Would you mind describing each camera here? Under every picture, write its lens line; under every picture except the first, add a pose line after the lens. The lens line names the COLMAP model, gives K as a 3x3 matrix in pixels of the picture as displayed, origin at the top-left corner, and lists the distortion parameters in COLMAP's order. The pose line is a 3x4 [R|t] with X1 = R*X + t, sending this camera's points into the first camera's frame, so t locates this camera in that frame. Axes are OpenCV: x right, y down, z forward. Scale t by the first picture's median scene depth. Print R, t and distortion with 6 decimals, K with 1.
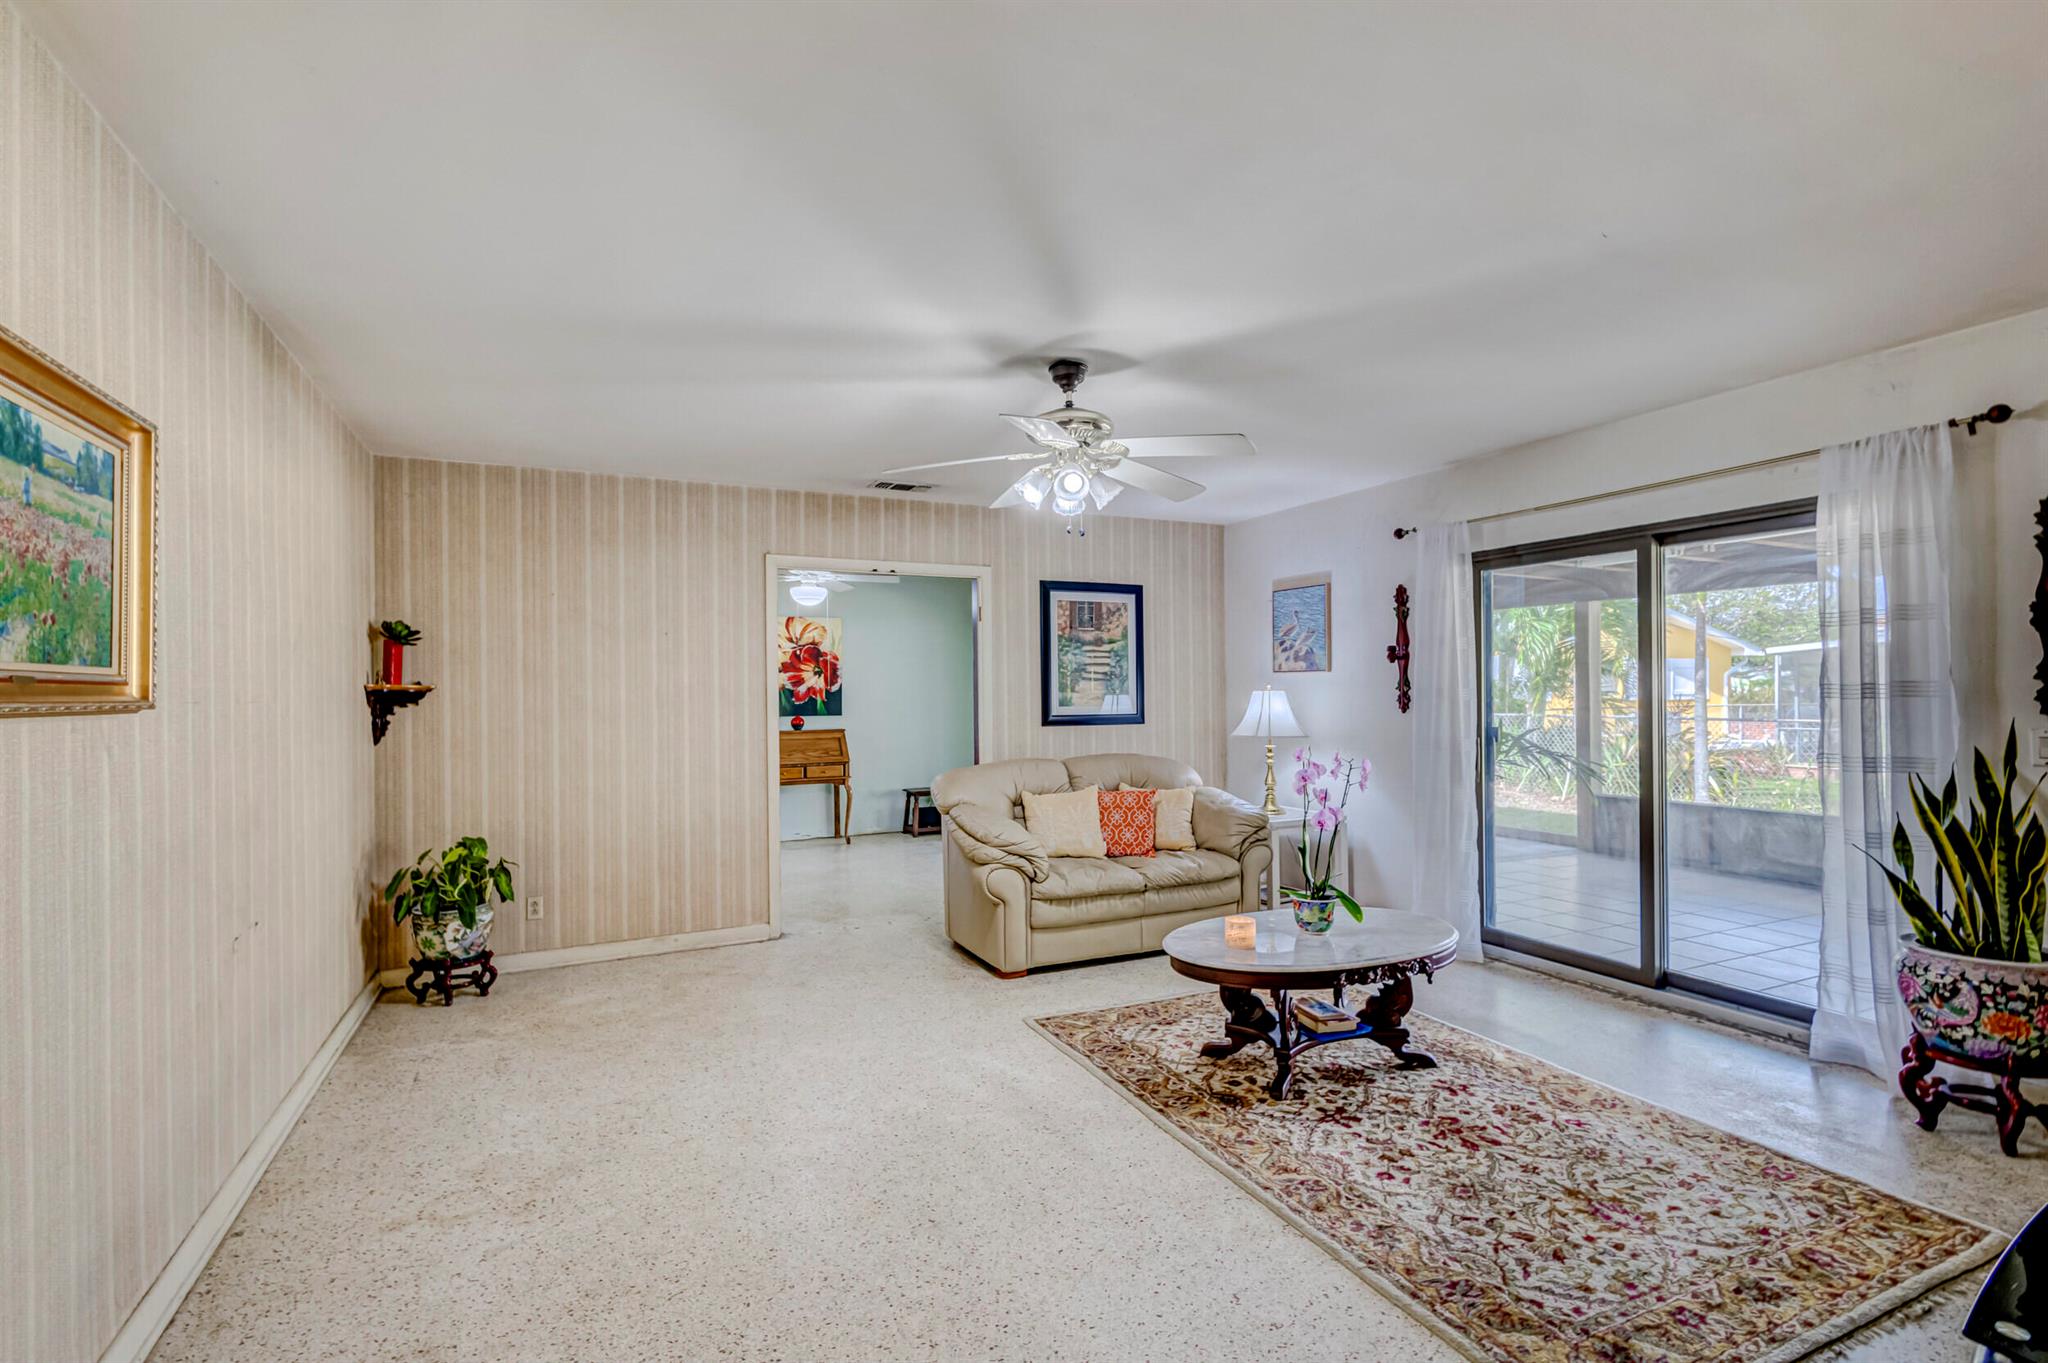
lens RADIAL K [[945.3, 0, 1026.8], [0, 945.3, 693.4], [0, 0, 1]] dist [-0.000016, 0.000235]
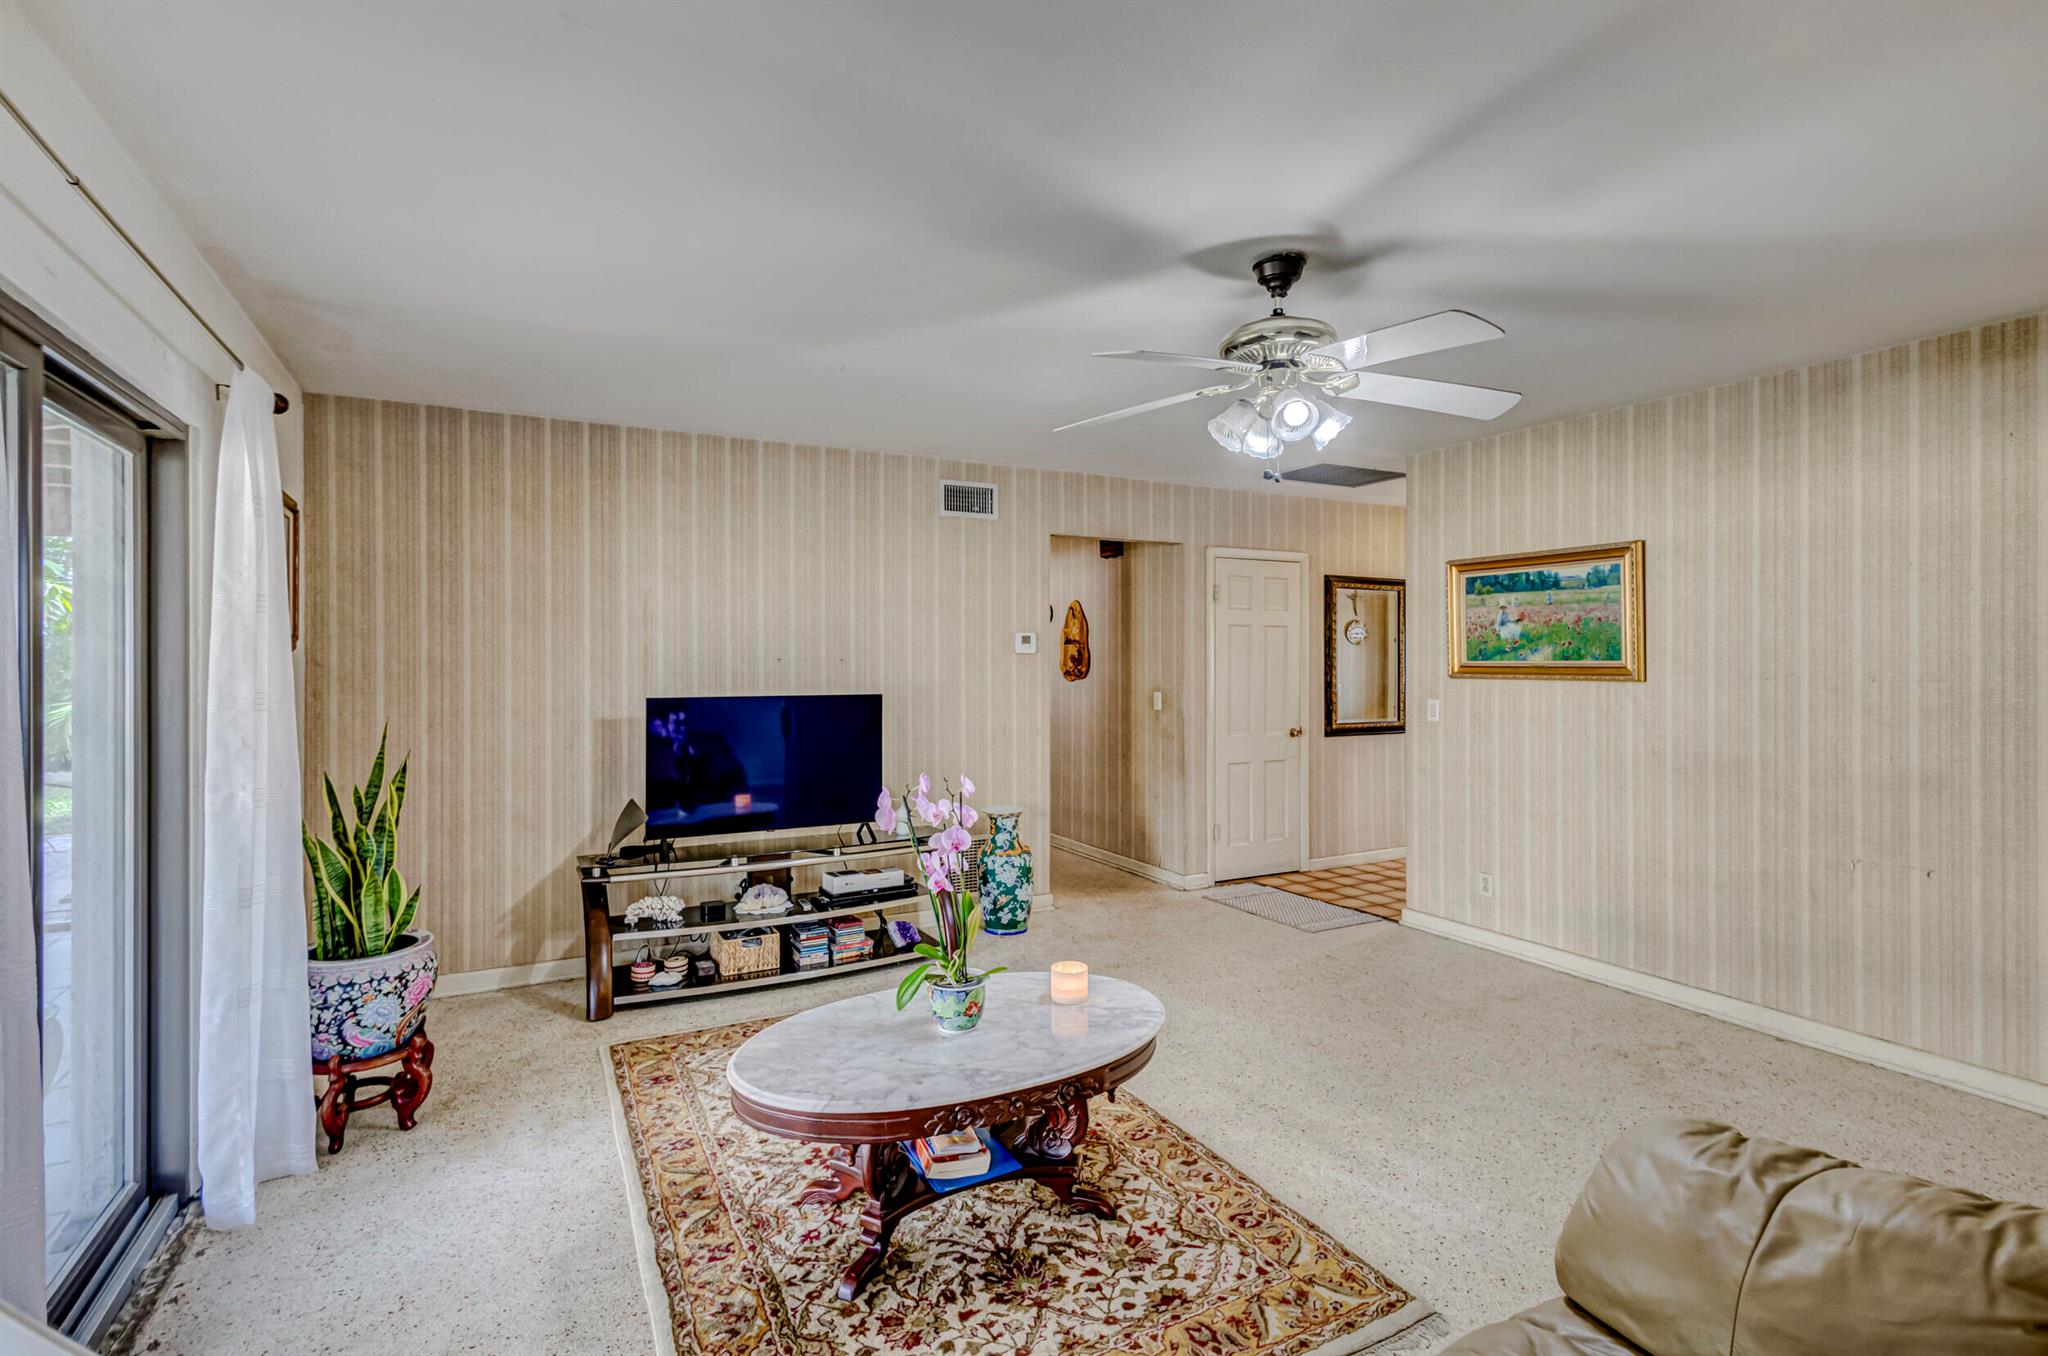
lens RADIAL K [[976.6, 0, 1015.7], [0, 976.6, 652.4], [0, 0, 1]] dist [-0.019181, 0.000457]
pose [[-0.999254, 0.014382, -0.035847, 0.295108], [0.014621, 0.999873, -0.006414, -0.029227], [0.035750, -0.006933, -0.999337, 1.823846]]
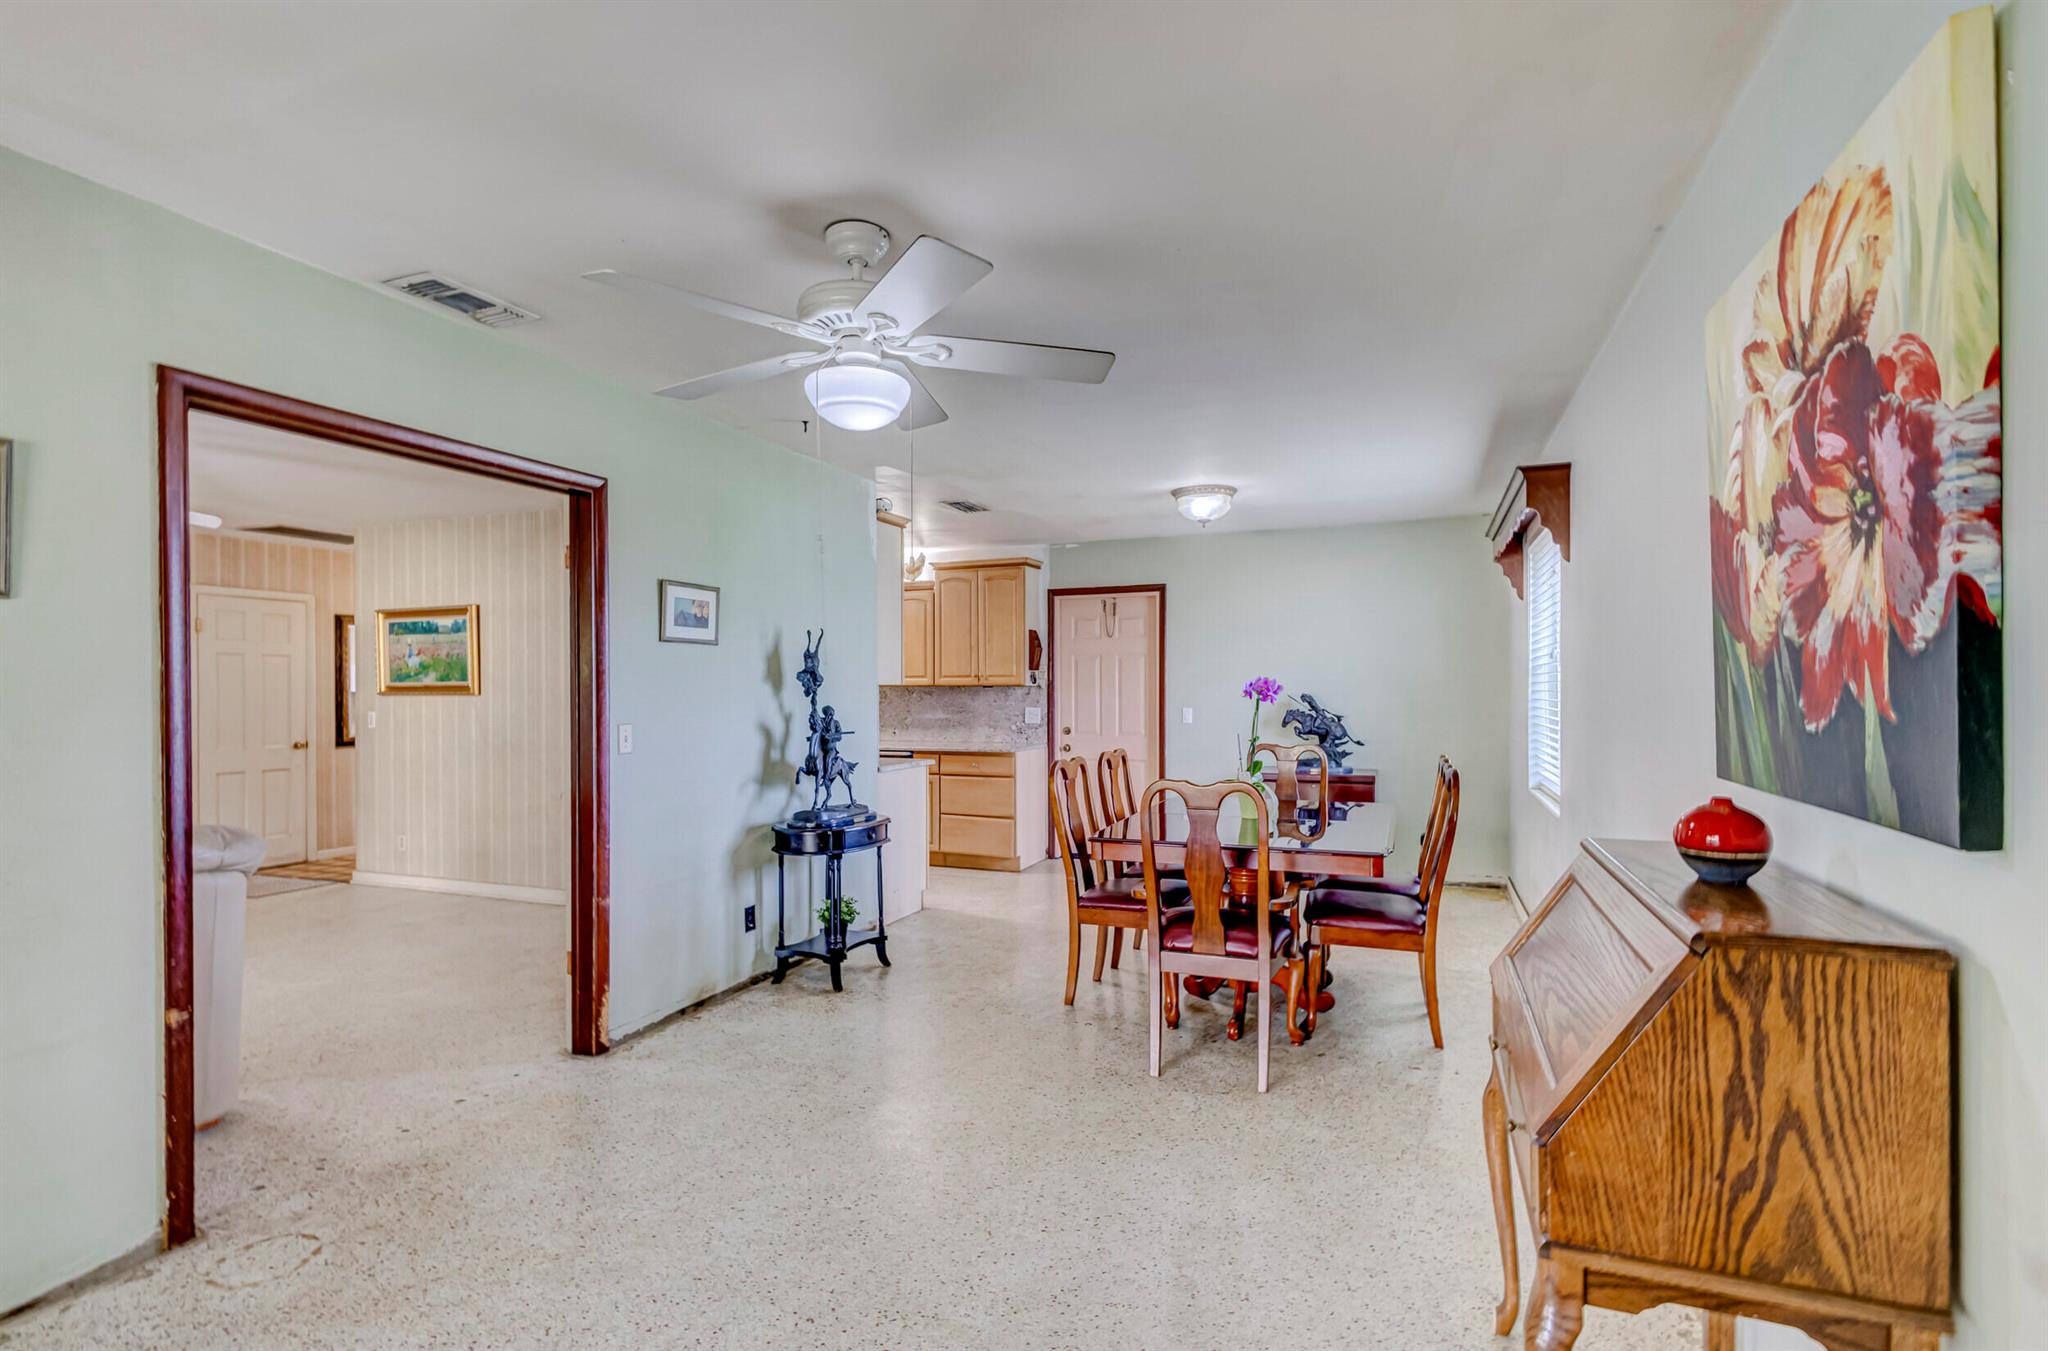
lens RADIAL K [[976.6, 0, 1015.7], [0, 976.6, 649.9], [0, 0, 1]] dist [-0.019181, 0.000457]
pose [[-0.743380, -0.008622, -0.668814, -0.059260], [0.017949, 0.999300, -0.032832, 0.006094], [0.668628, -0.036411, -0.742705, 2.786826]]
